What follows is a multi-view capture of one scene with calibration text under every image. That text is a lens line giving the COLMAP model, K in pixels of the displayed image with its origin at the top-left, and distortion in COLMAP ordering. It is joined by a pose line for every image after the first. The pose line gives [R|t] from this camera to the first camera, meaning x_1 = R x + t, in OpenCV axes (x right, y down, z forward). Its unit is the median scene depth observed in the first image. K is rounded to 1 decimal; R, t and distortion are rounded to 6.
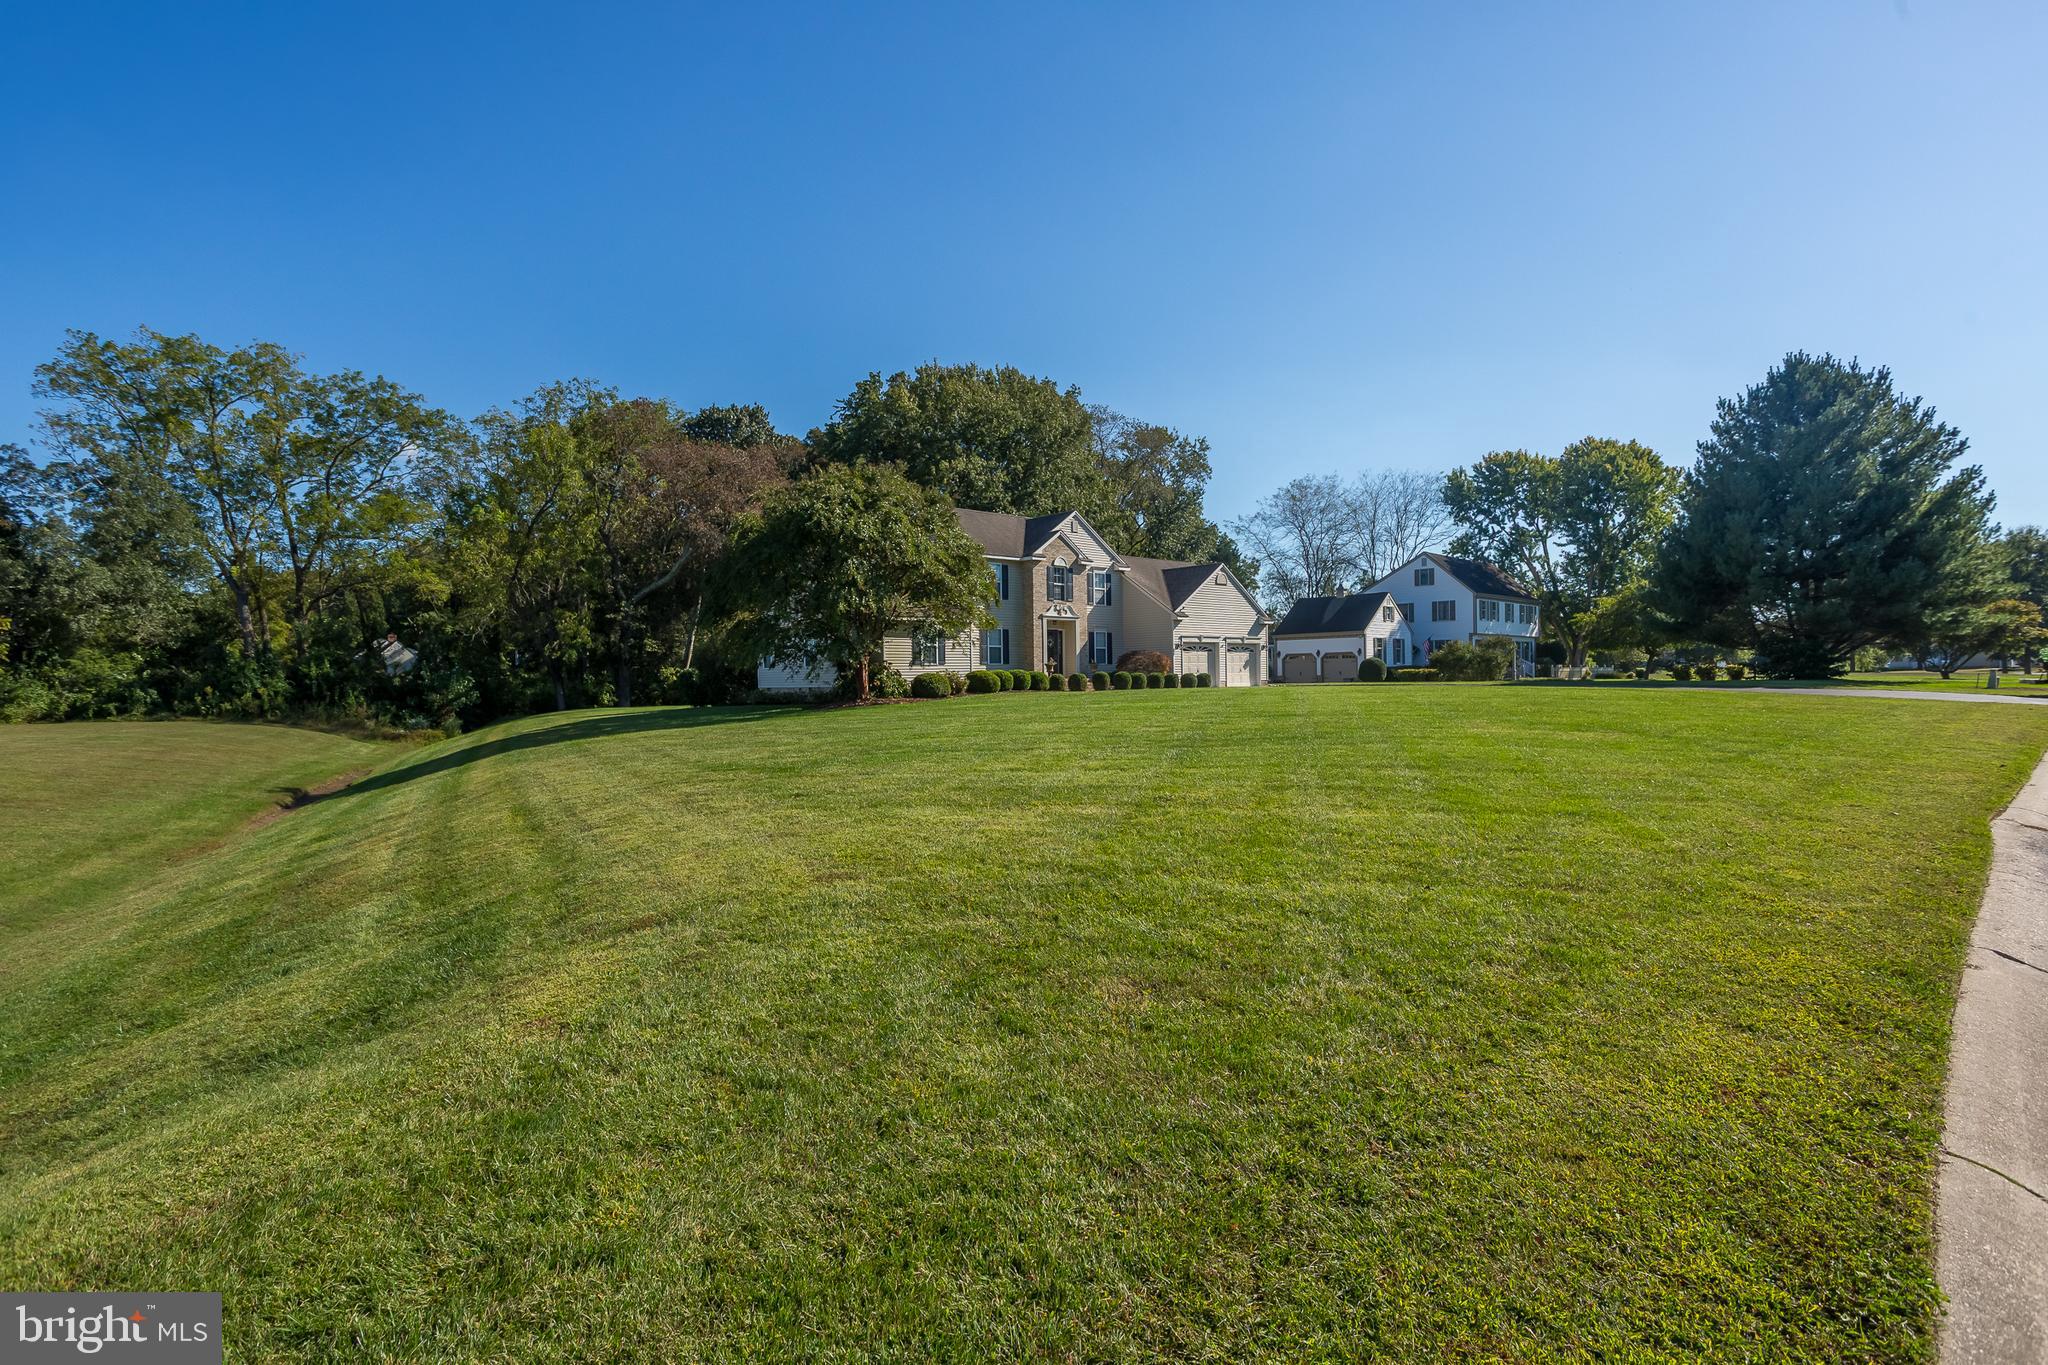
lens RADIAL K [[990.8, 0, 1033.9], [0, 990.8, 679.0], [0, 0, 1]] dist [-0.013005, 0.008398]
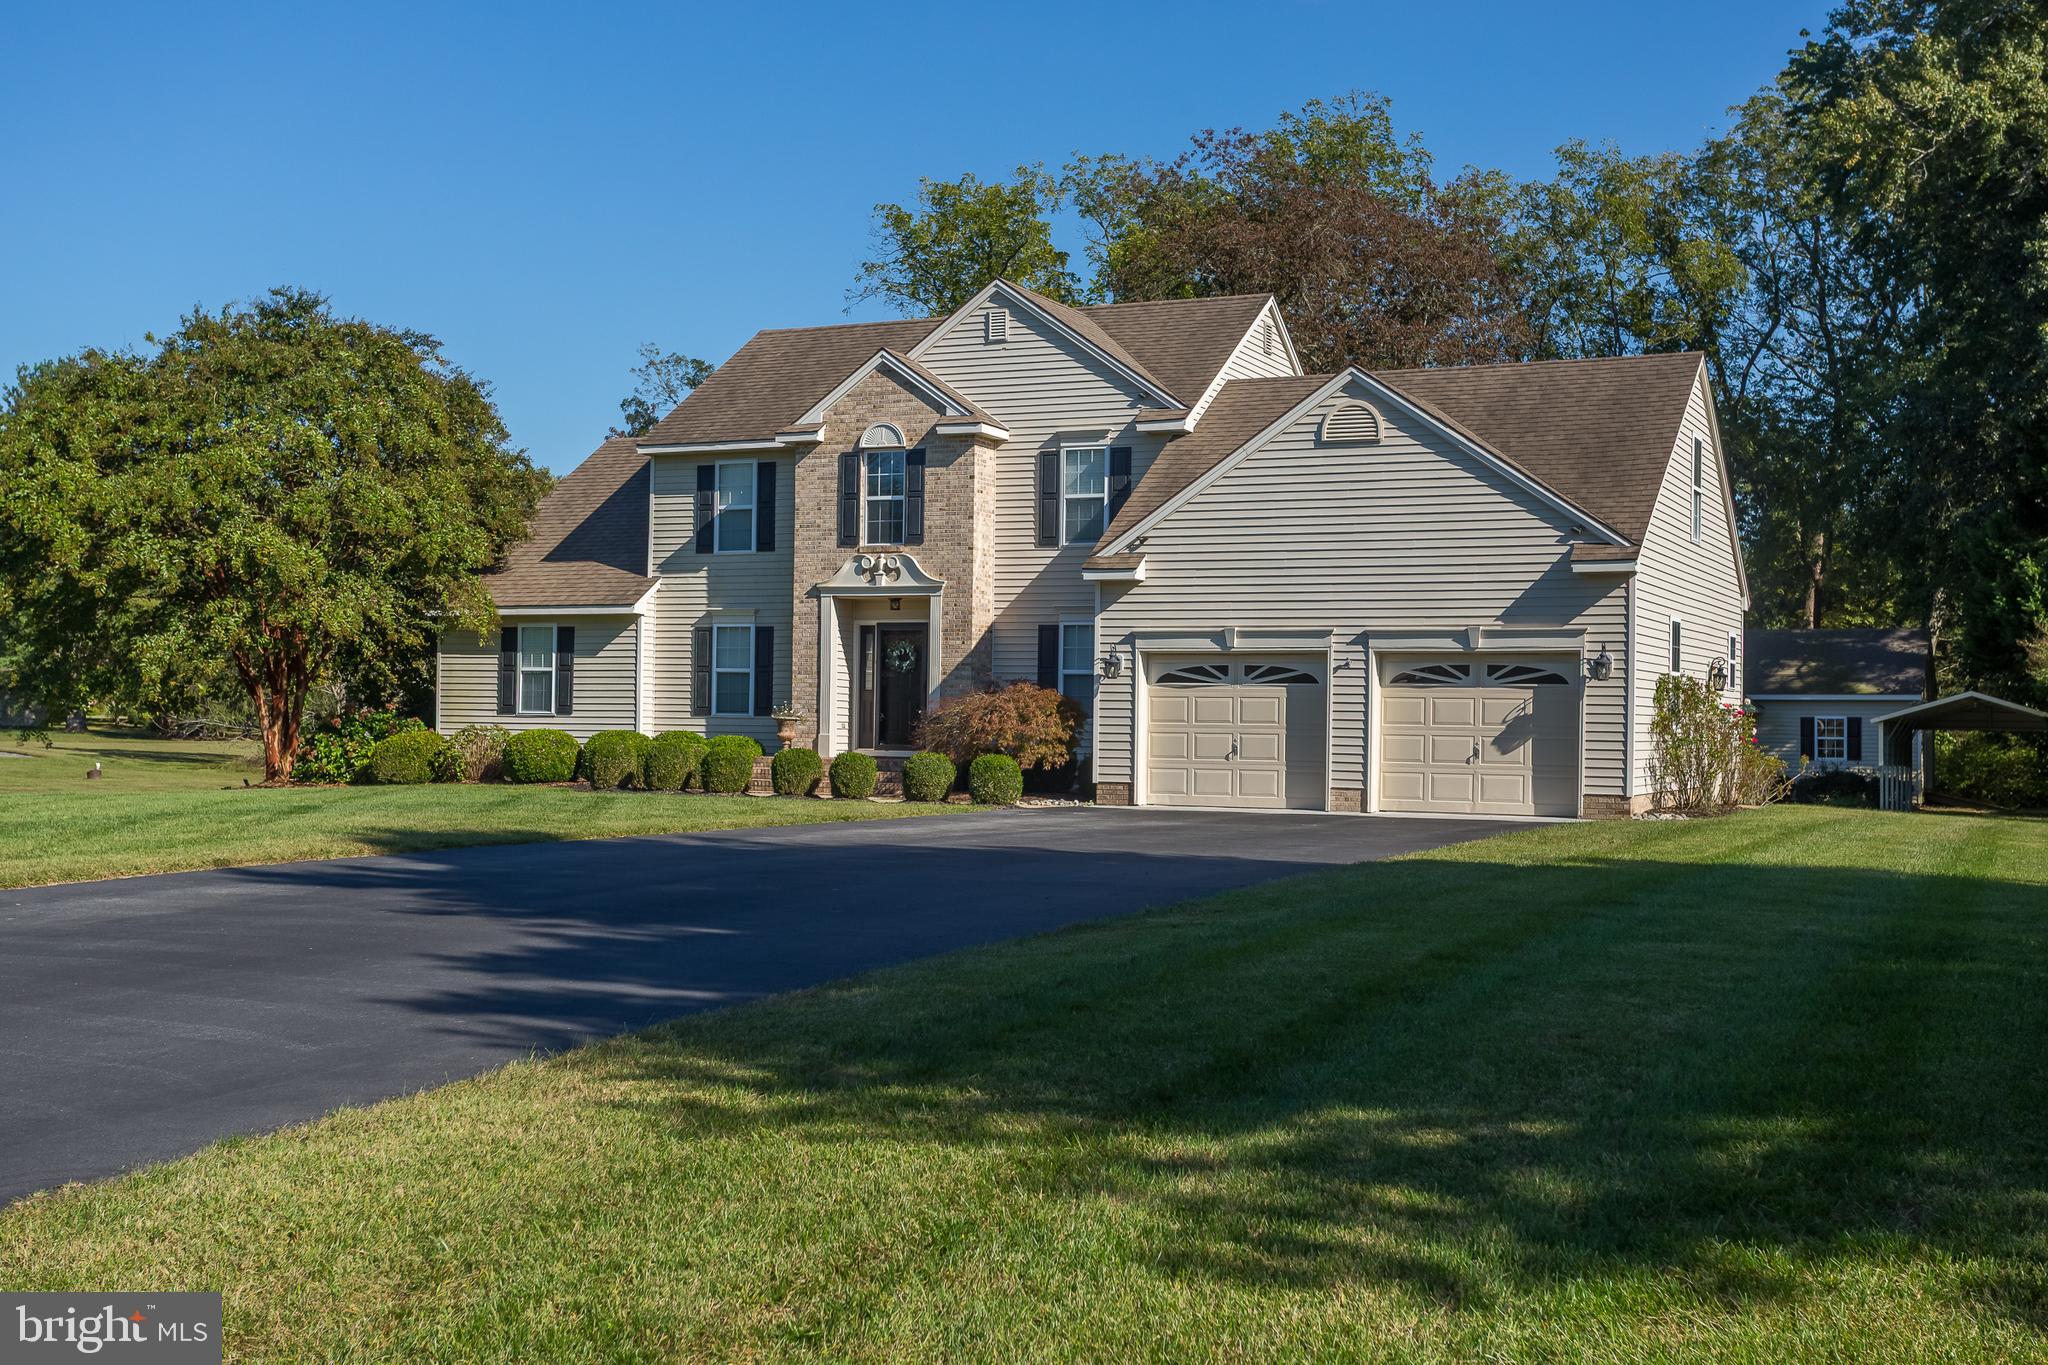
lens RADIAL K [[2237.3, 0, 992.6], [0, 2237.3, 695.1], [0, 0, 1]] dist [0.005668, 0.000000]
pose [[0.376996, 0.009973, -0.926161, 0.794551], [-0.020249, 0.999792, 0.002523, -0.026365], [0.925994, 0.017803, 0.377119, 0.725405]]
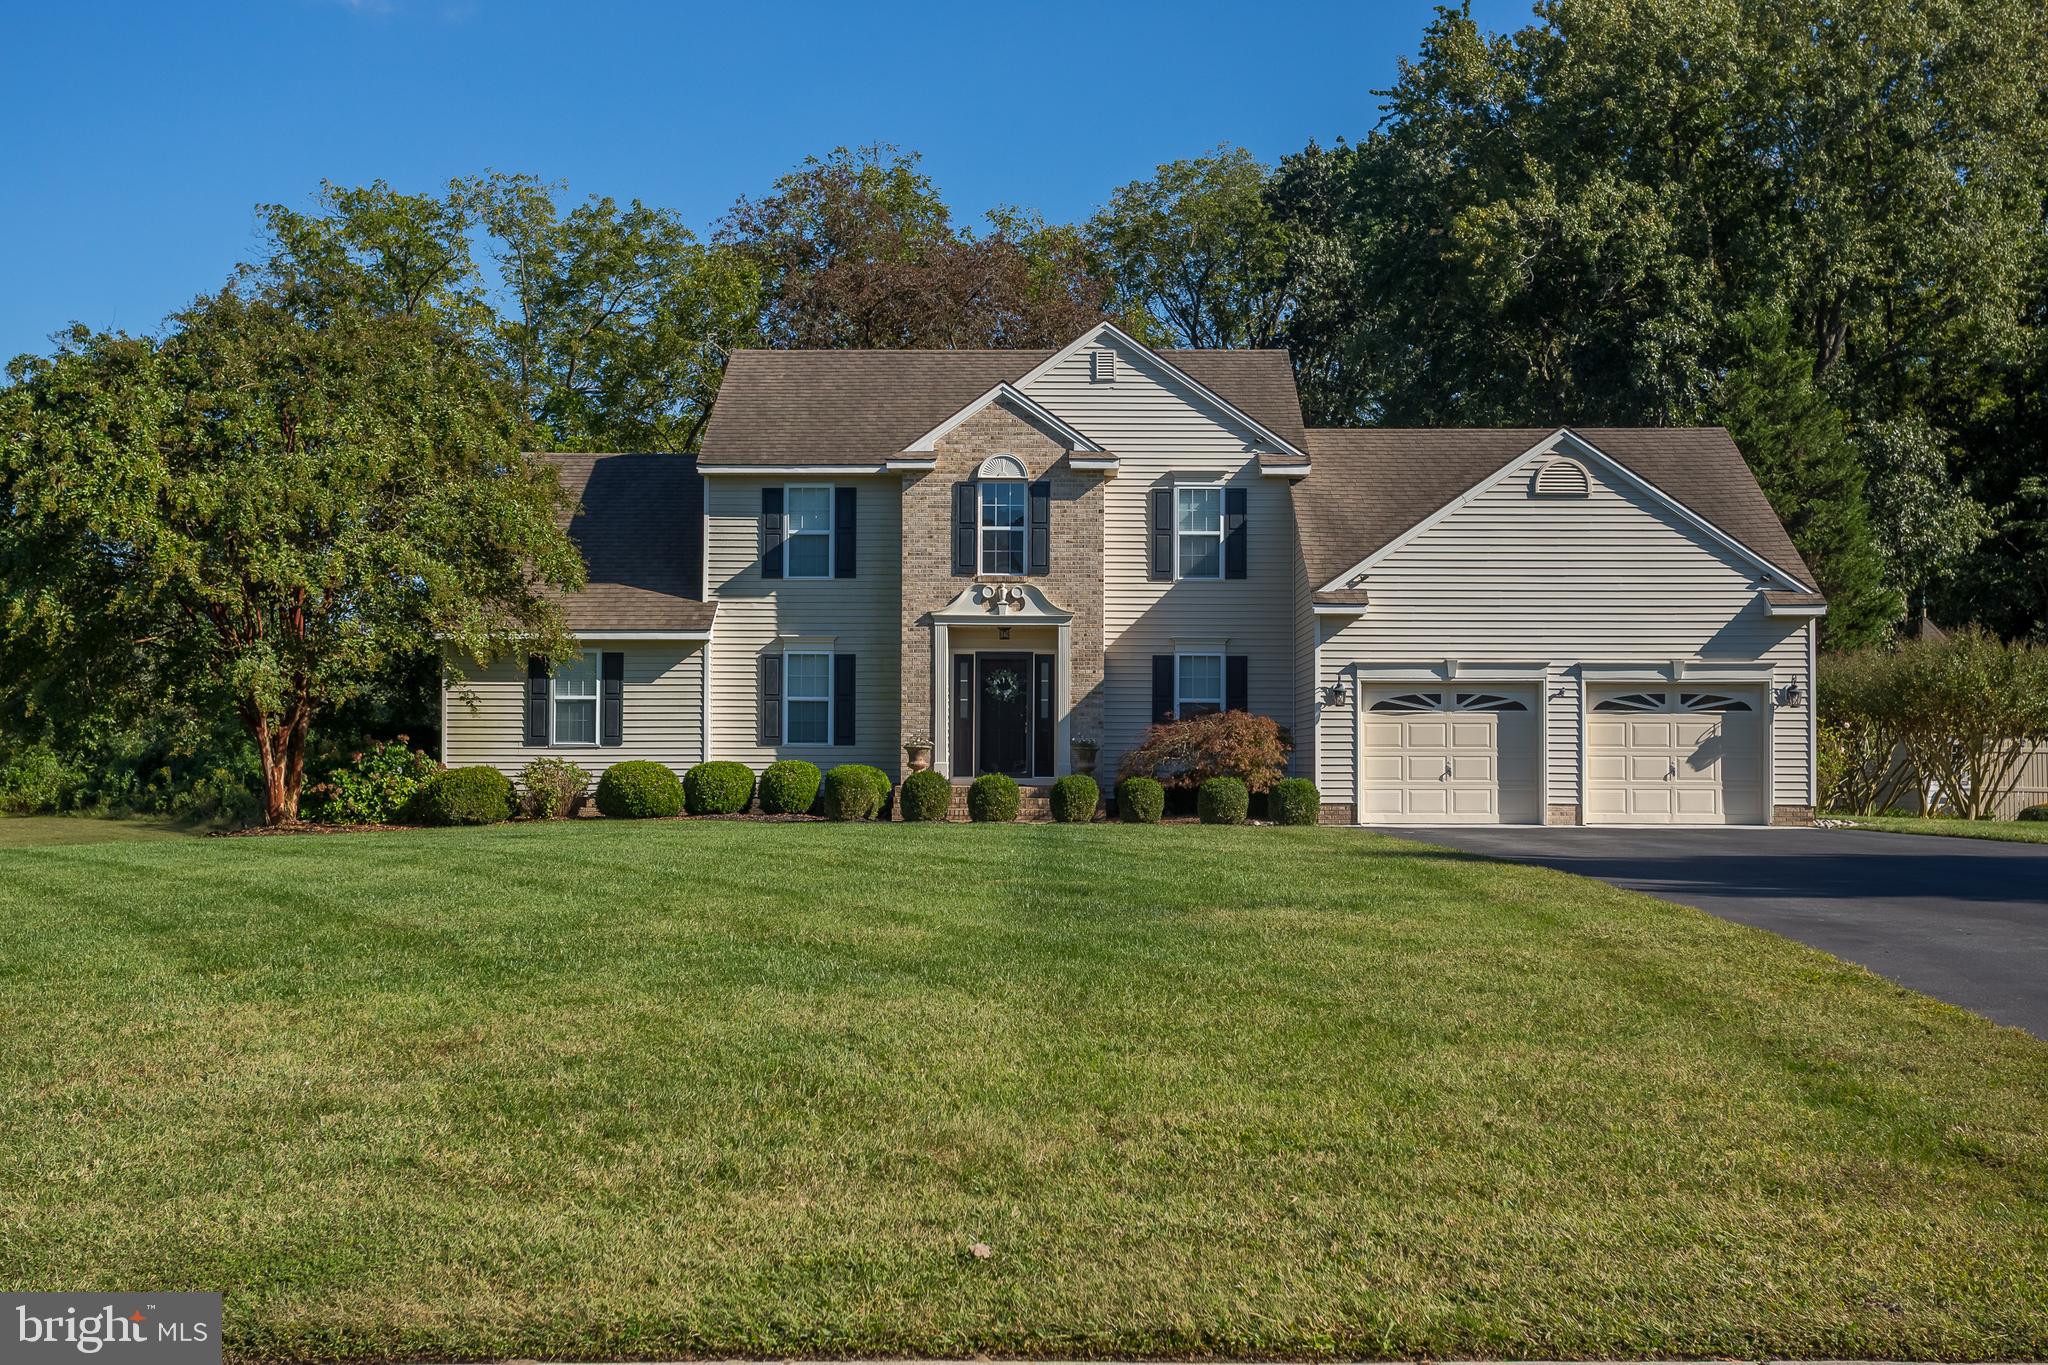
lens RADIAL K [[2237.3, 0, 985.7], [0, 2237.3, 677.9], [0, 0, 1]] dist [0.005668, 0.000000]
pose [[0.726067, -0.007846, -0.687579, 0.586470], [-0.015085, 0.999513, -0.027335, -0.017646], [0.687458, 0.030219, 0.725595, 0.394797]]
